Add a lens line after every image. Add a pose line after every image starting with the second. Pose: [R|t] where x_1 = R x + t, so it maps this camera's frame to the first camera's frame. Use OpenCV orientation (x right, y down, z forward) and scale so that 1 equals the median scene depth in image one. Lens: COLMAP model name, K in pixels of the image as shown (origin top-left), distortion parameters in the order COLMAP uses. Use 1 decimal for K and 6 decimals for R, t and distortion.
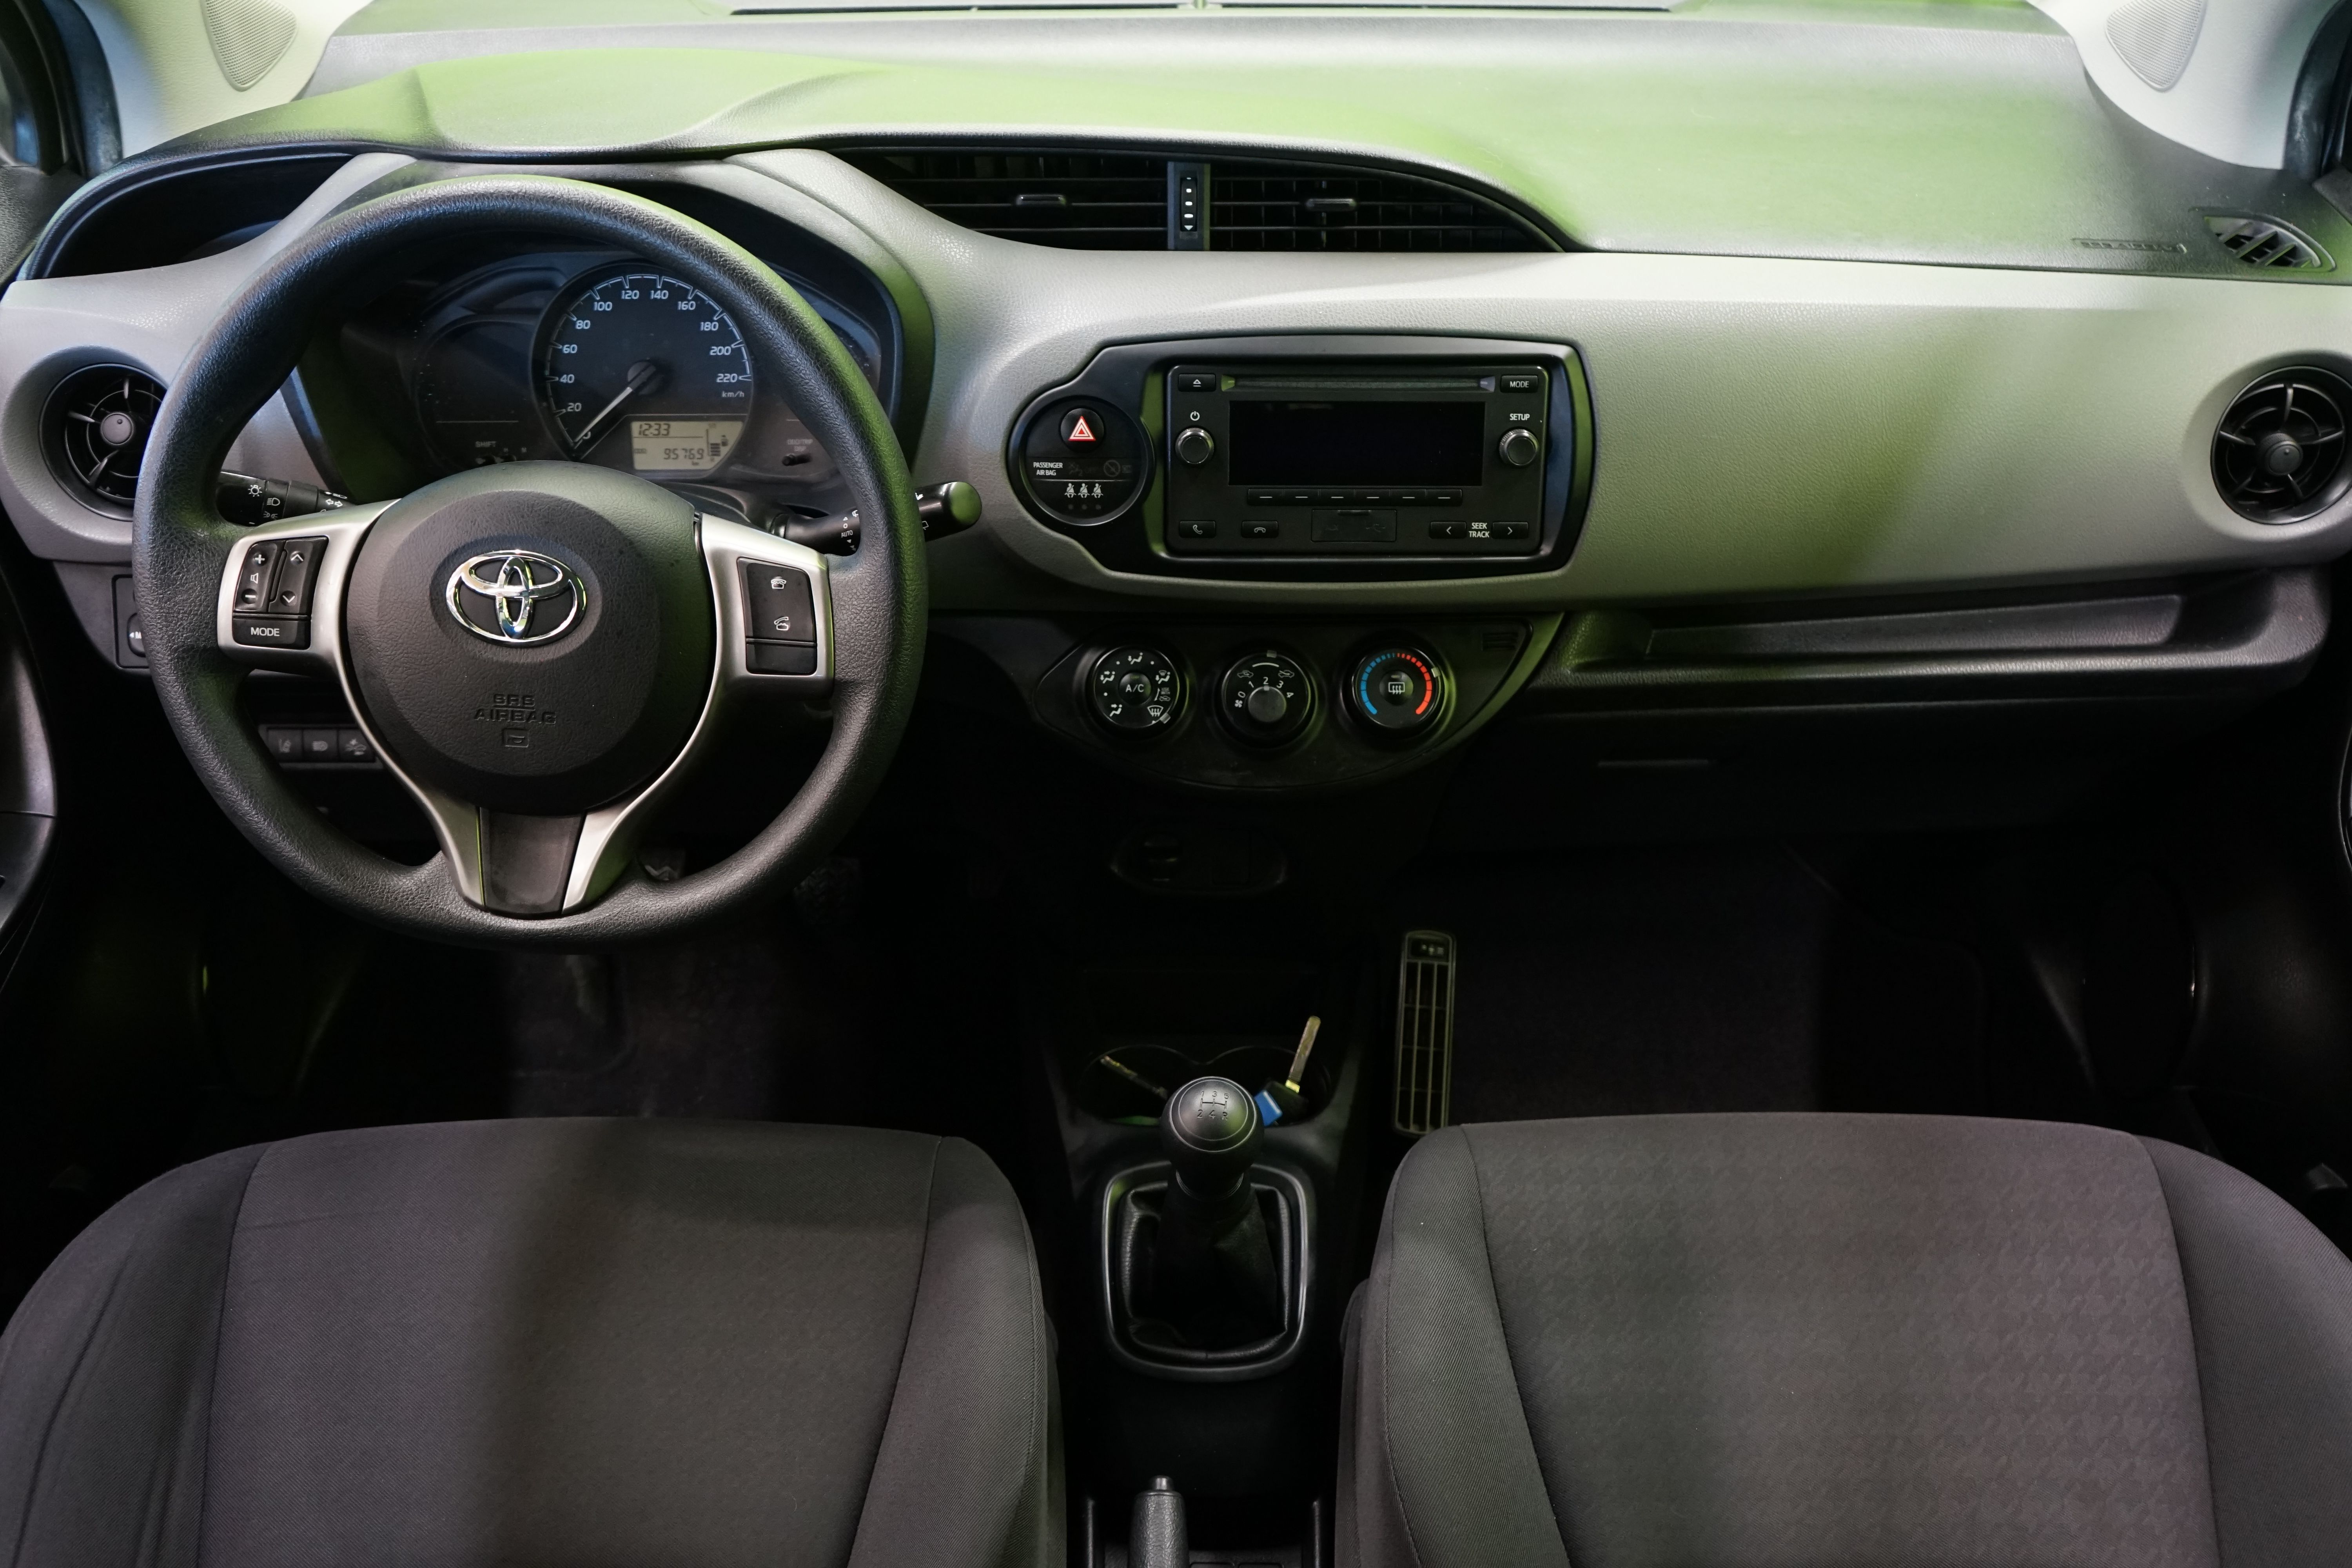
lens RADIAL K [[1911.7, 0, 1180.8], [0, 1911.7, 762.6], [0, 0, 1]] dist [-0.007047, 0.017805]
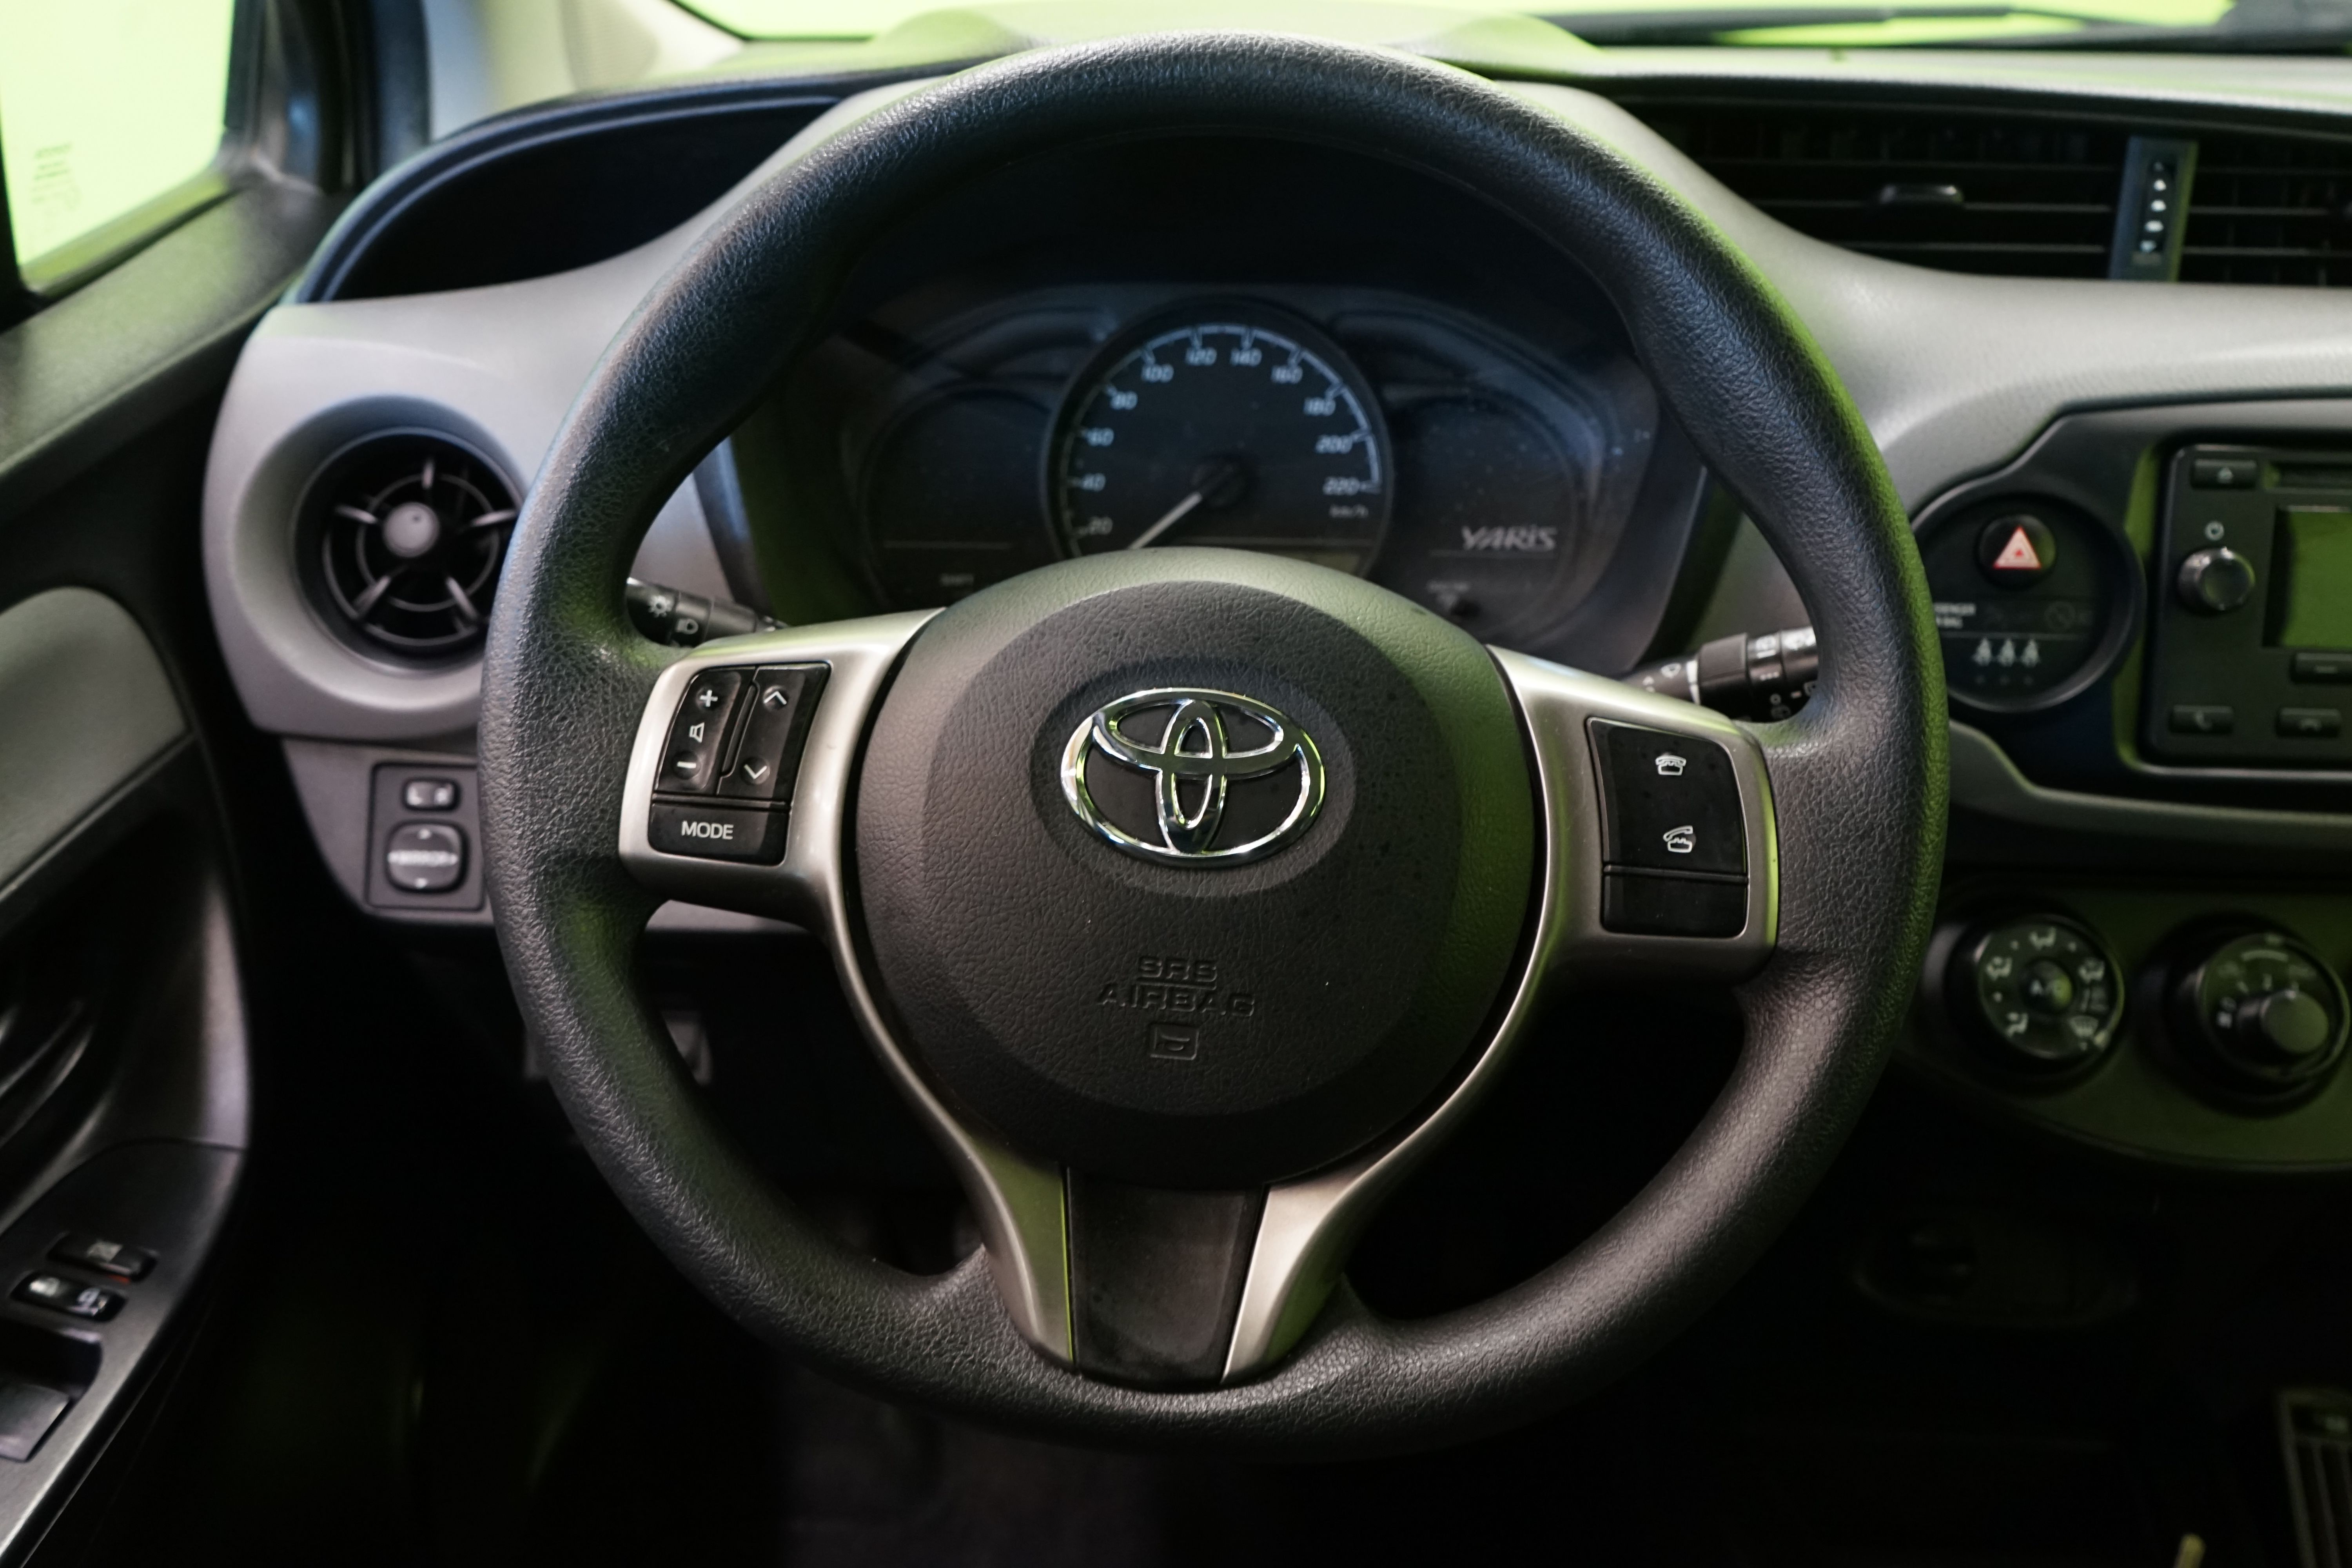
lens RADIAL K [[1911.7, 0, 1186.9], [0, 1911.7, 772.5], [0, 0, 1]] dist [-0.007047, 0.017805]
pose [[0.999179, 0.025424, -0.031553, -0.287141], [-0.030190, 0.986468, -0.161153, -0.001091], [0.027029, 0.161974, 0.986425, 0.408901]]
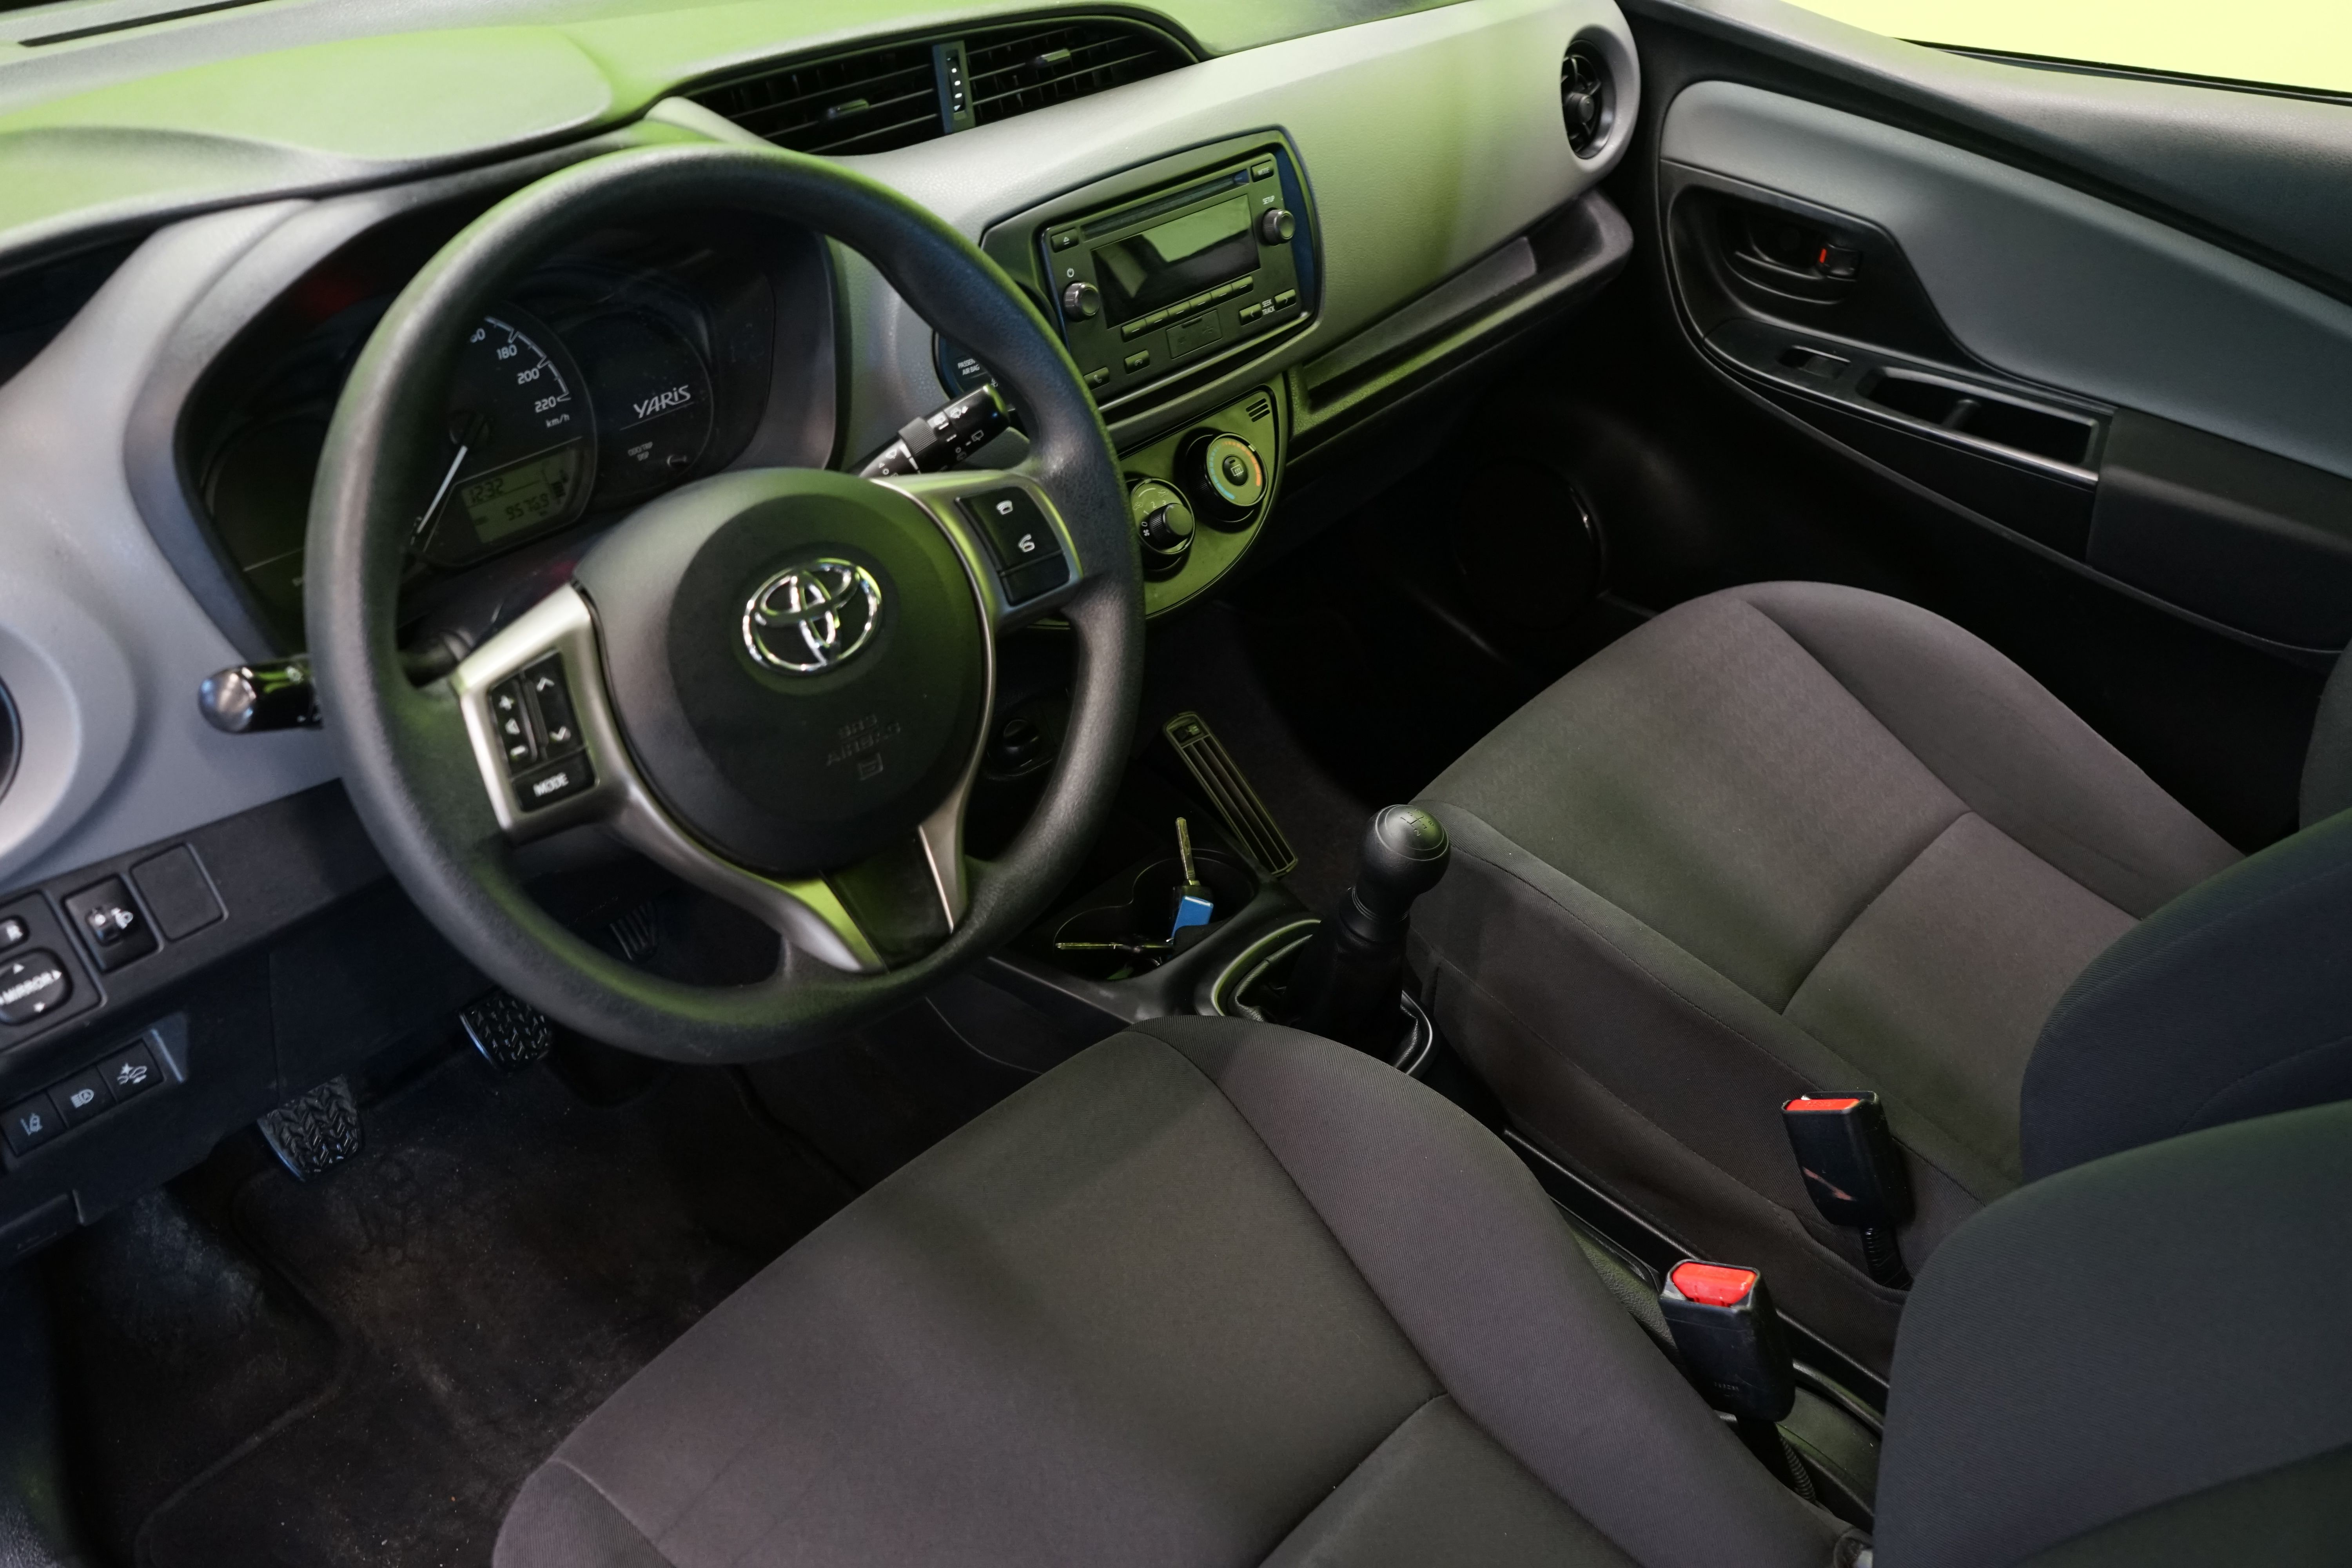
lens RADIAL K [[1911.7, 0, 1183.5], [0, 1911.7, 760.3], [0, 0, 1]] dist [-0.007047, 0.017805]
pose [[0.661987, -0.418078, 0.622081, -0.699208], [0.408986, 0.897012, 0.167627, -0.090772], [-0.628095, 0.143456, 0.764799, 0.199405]]
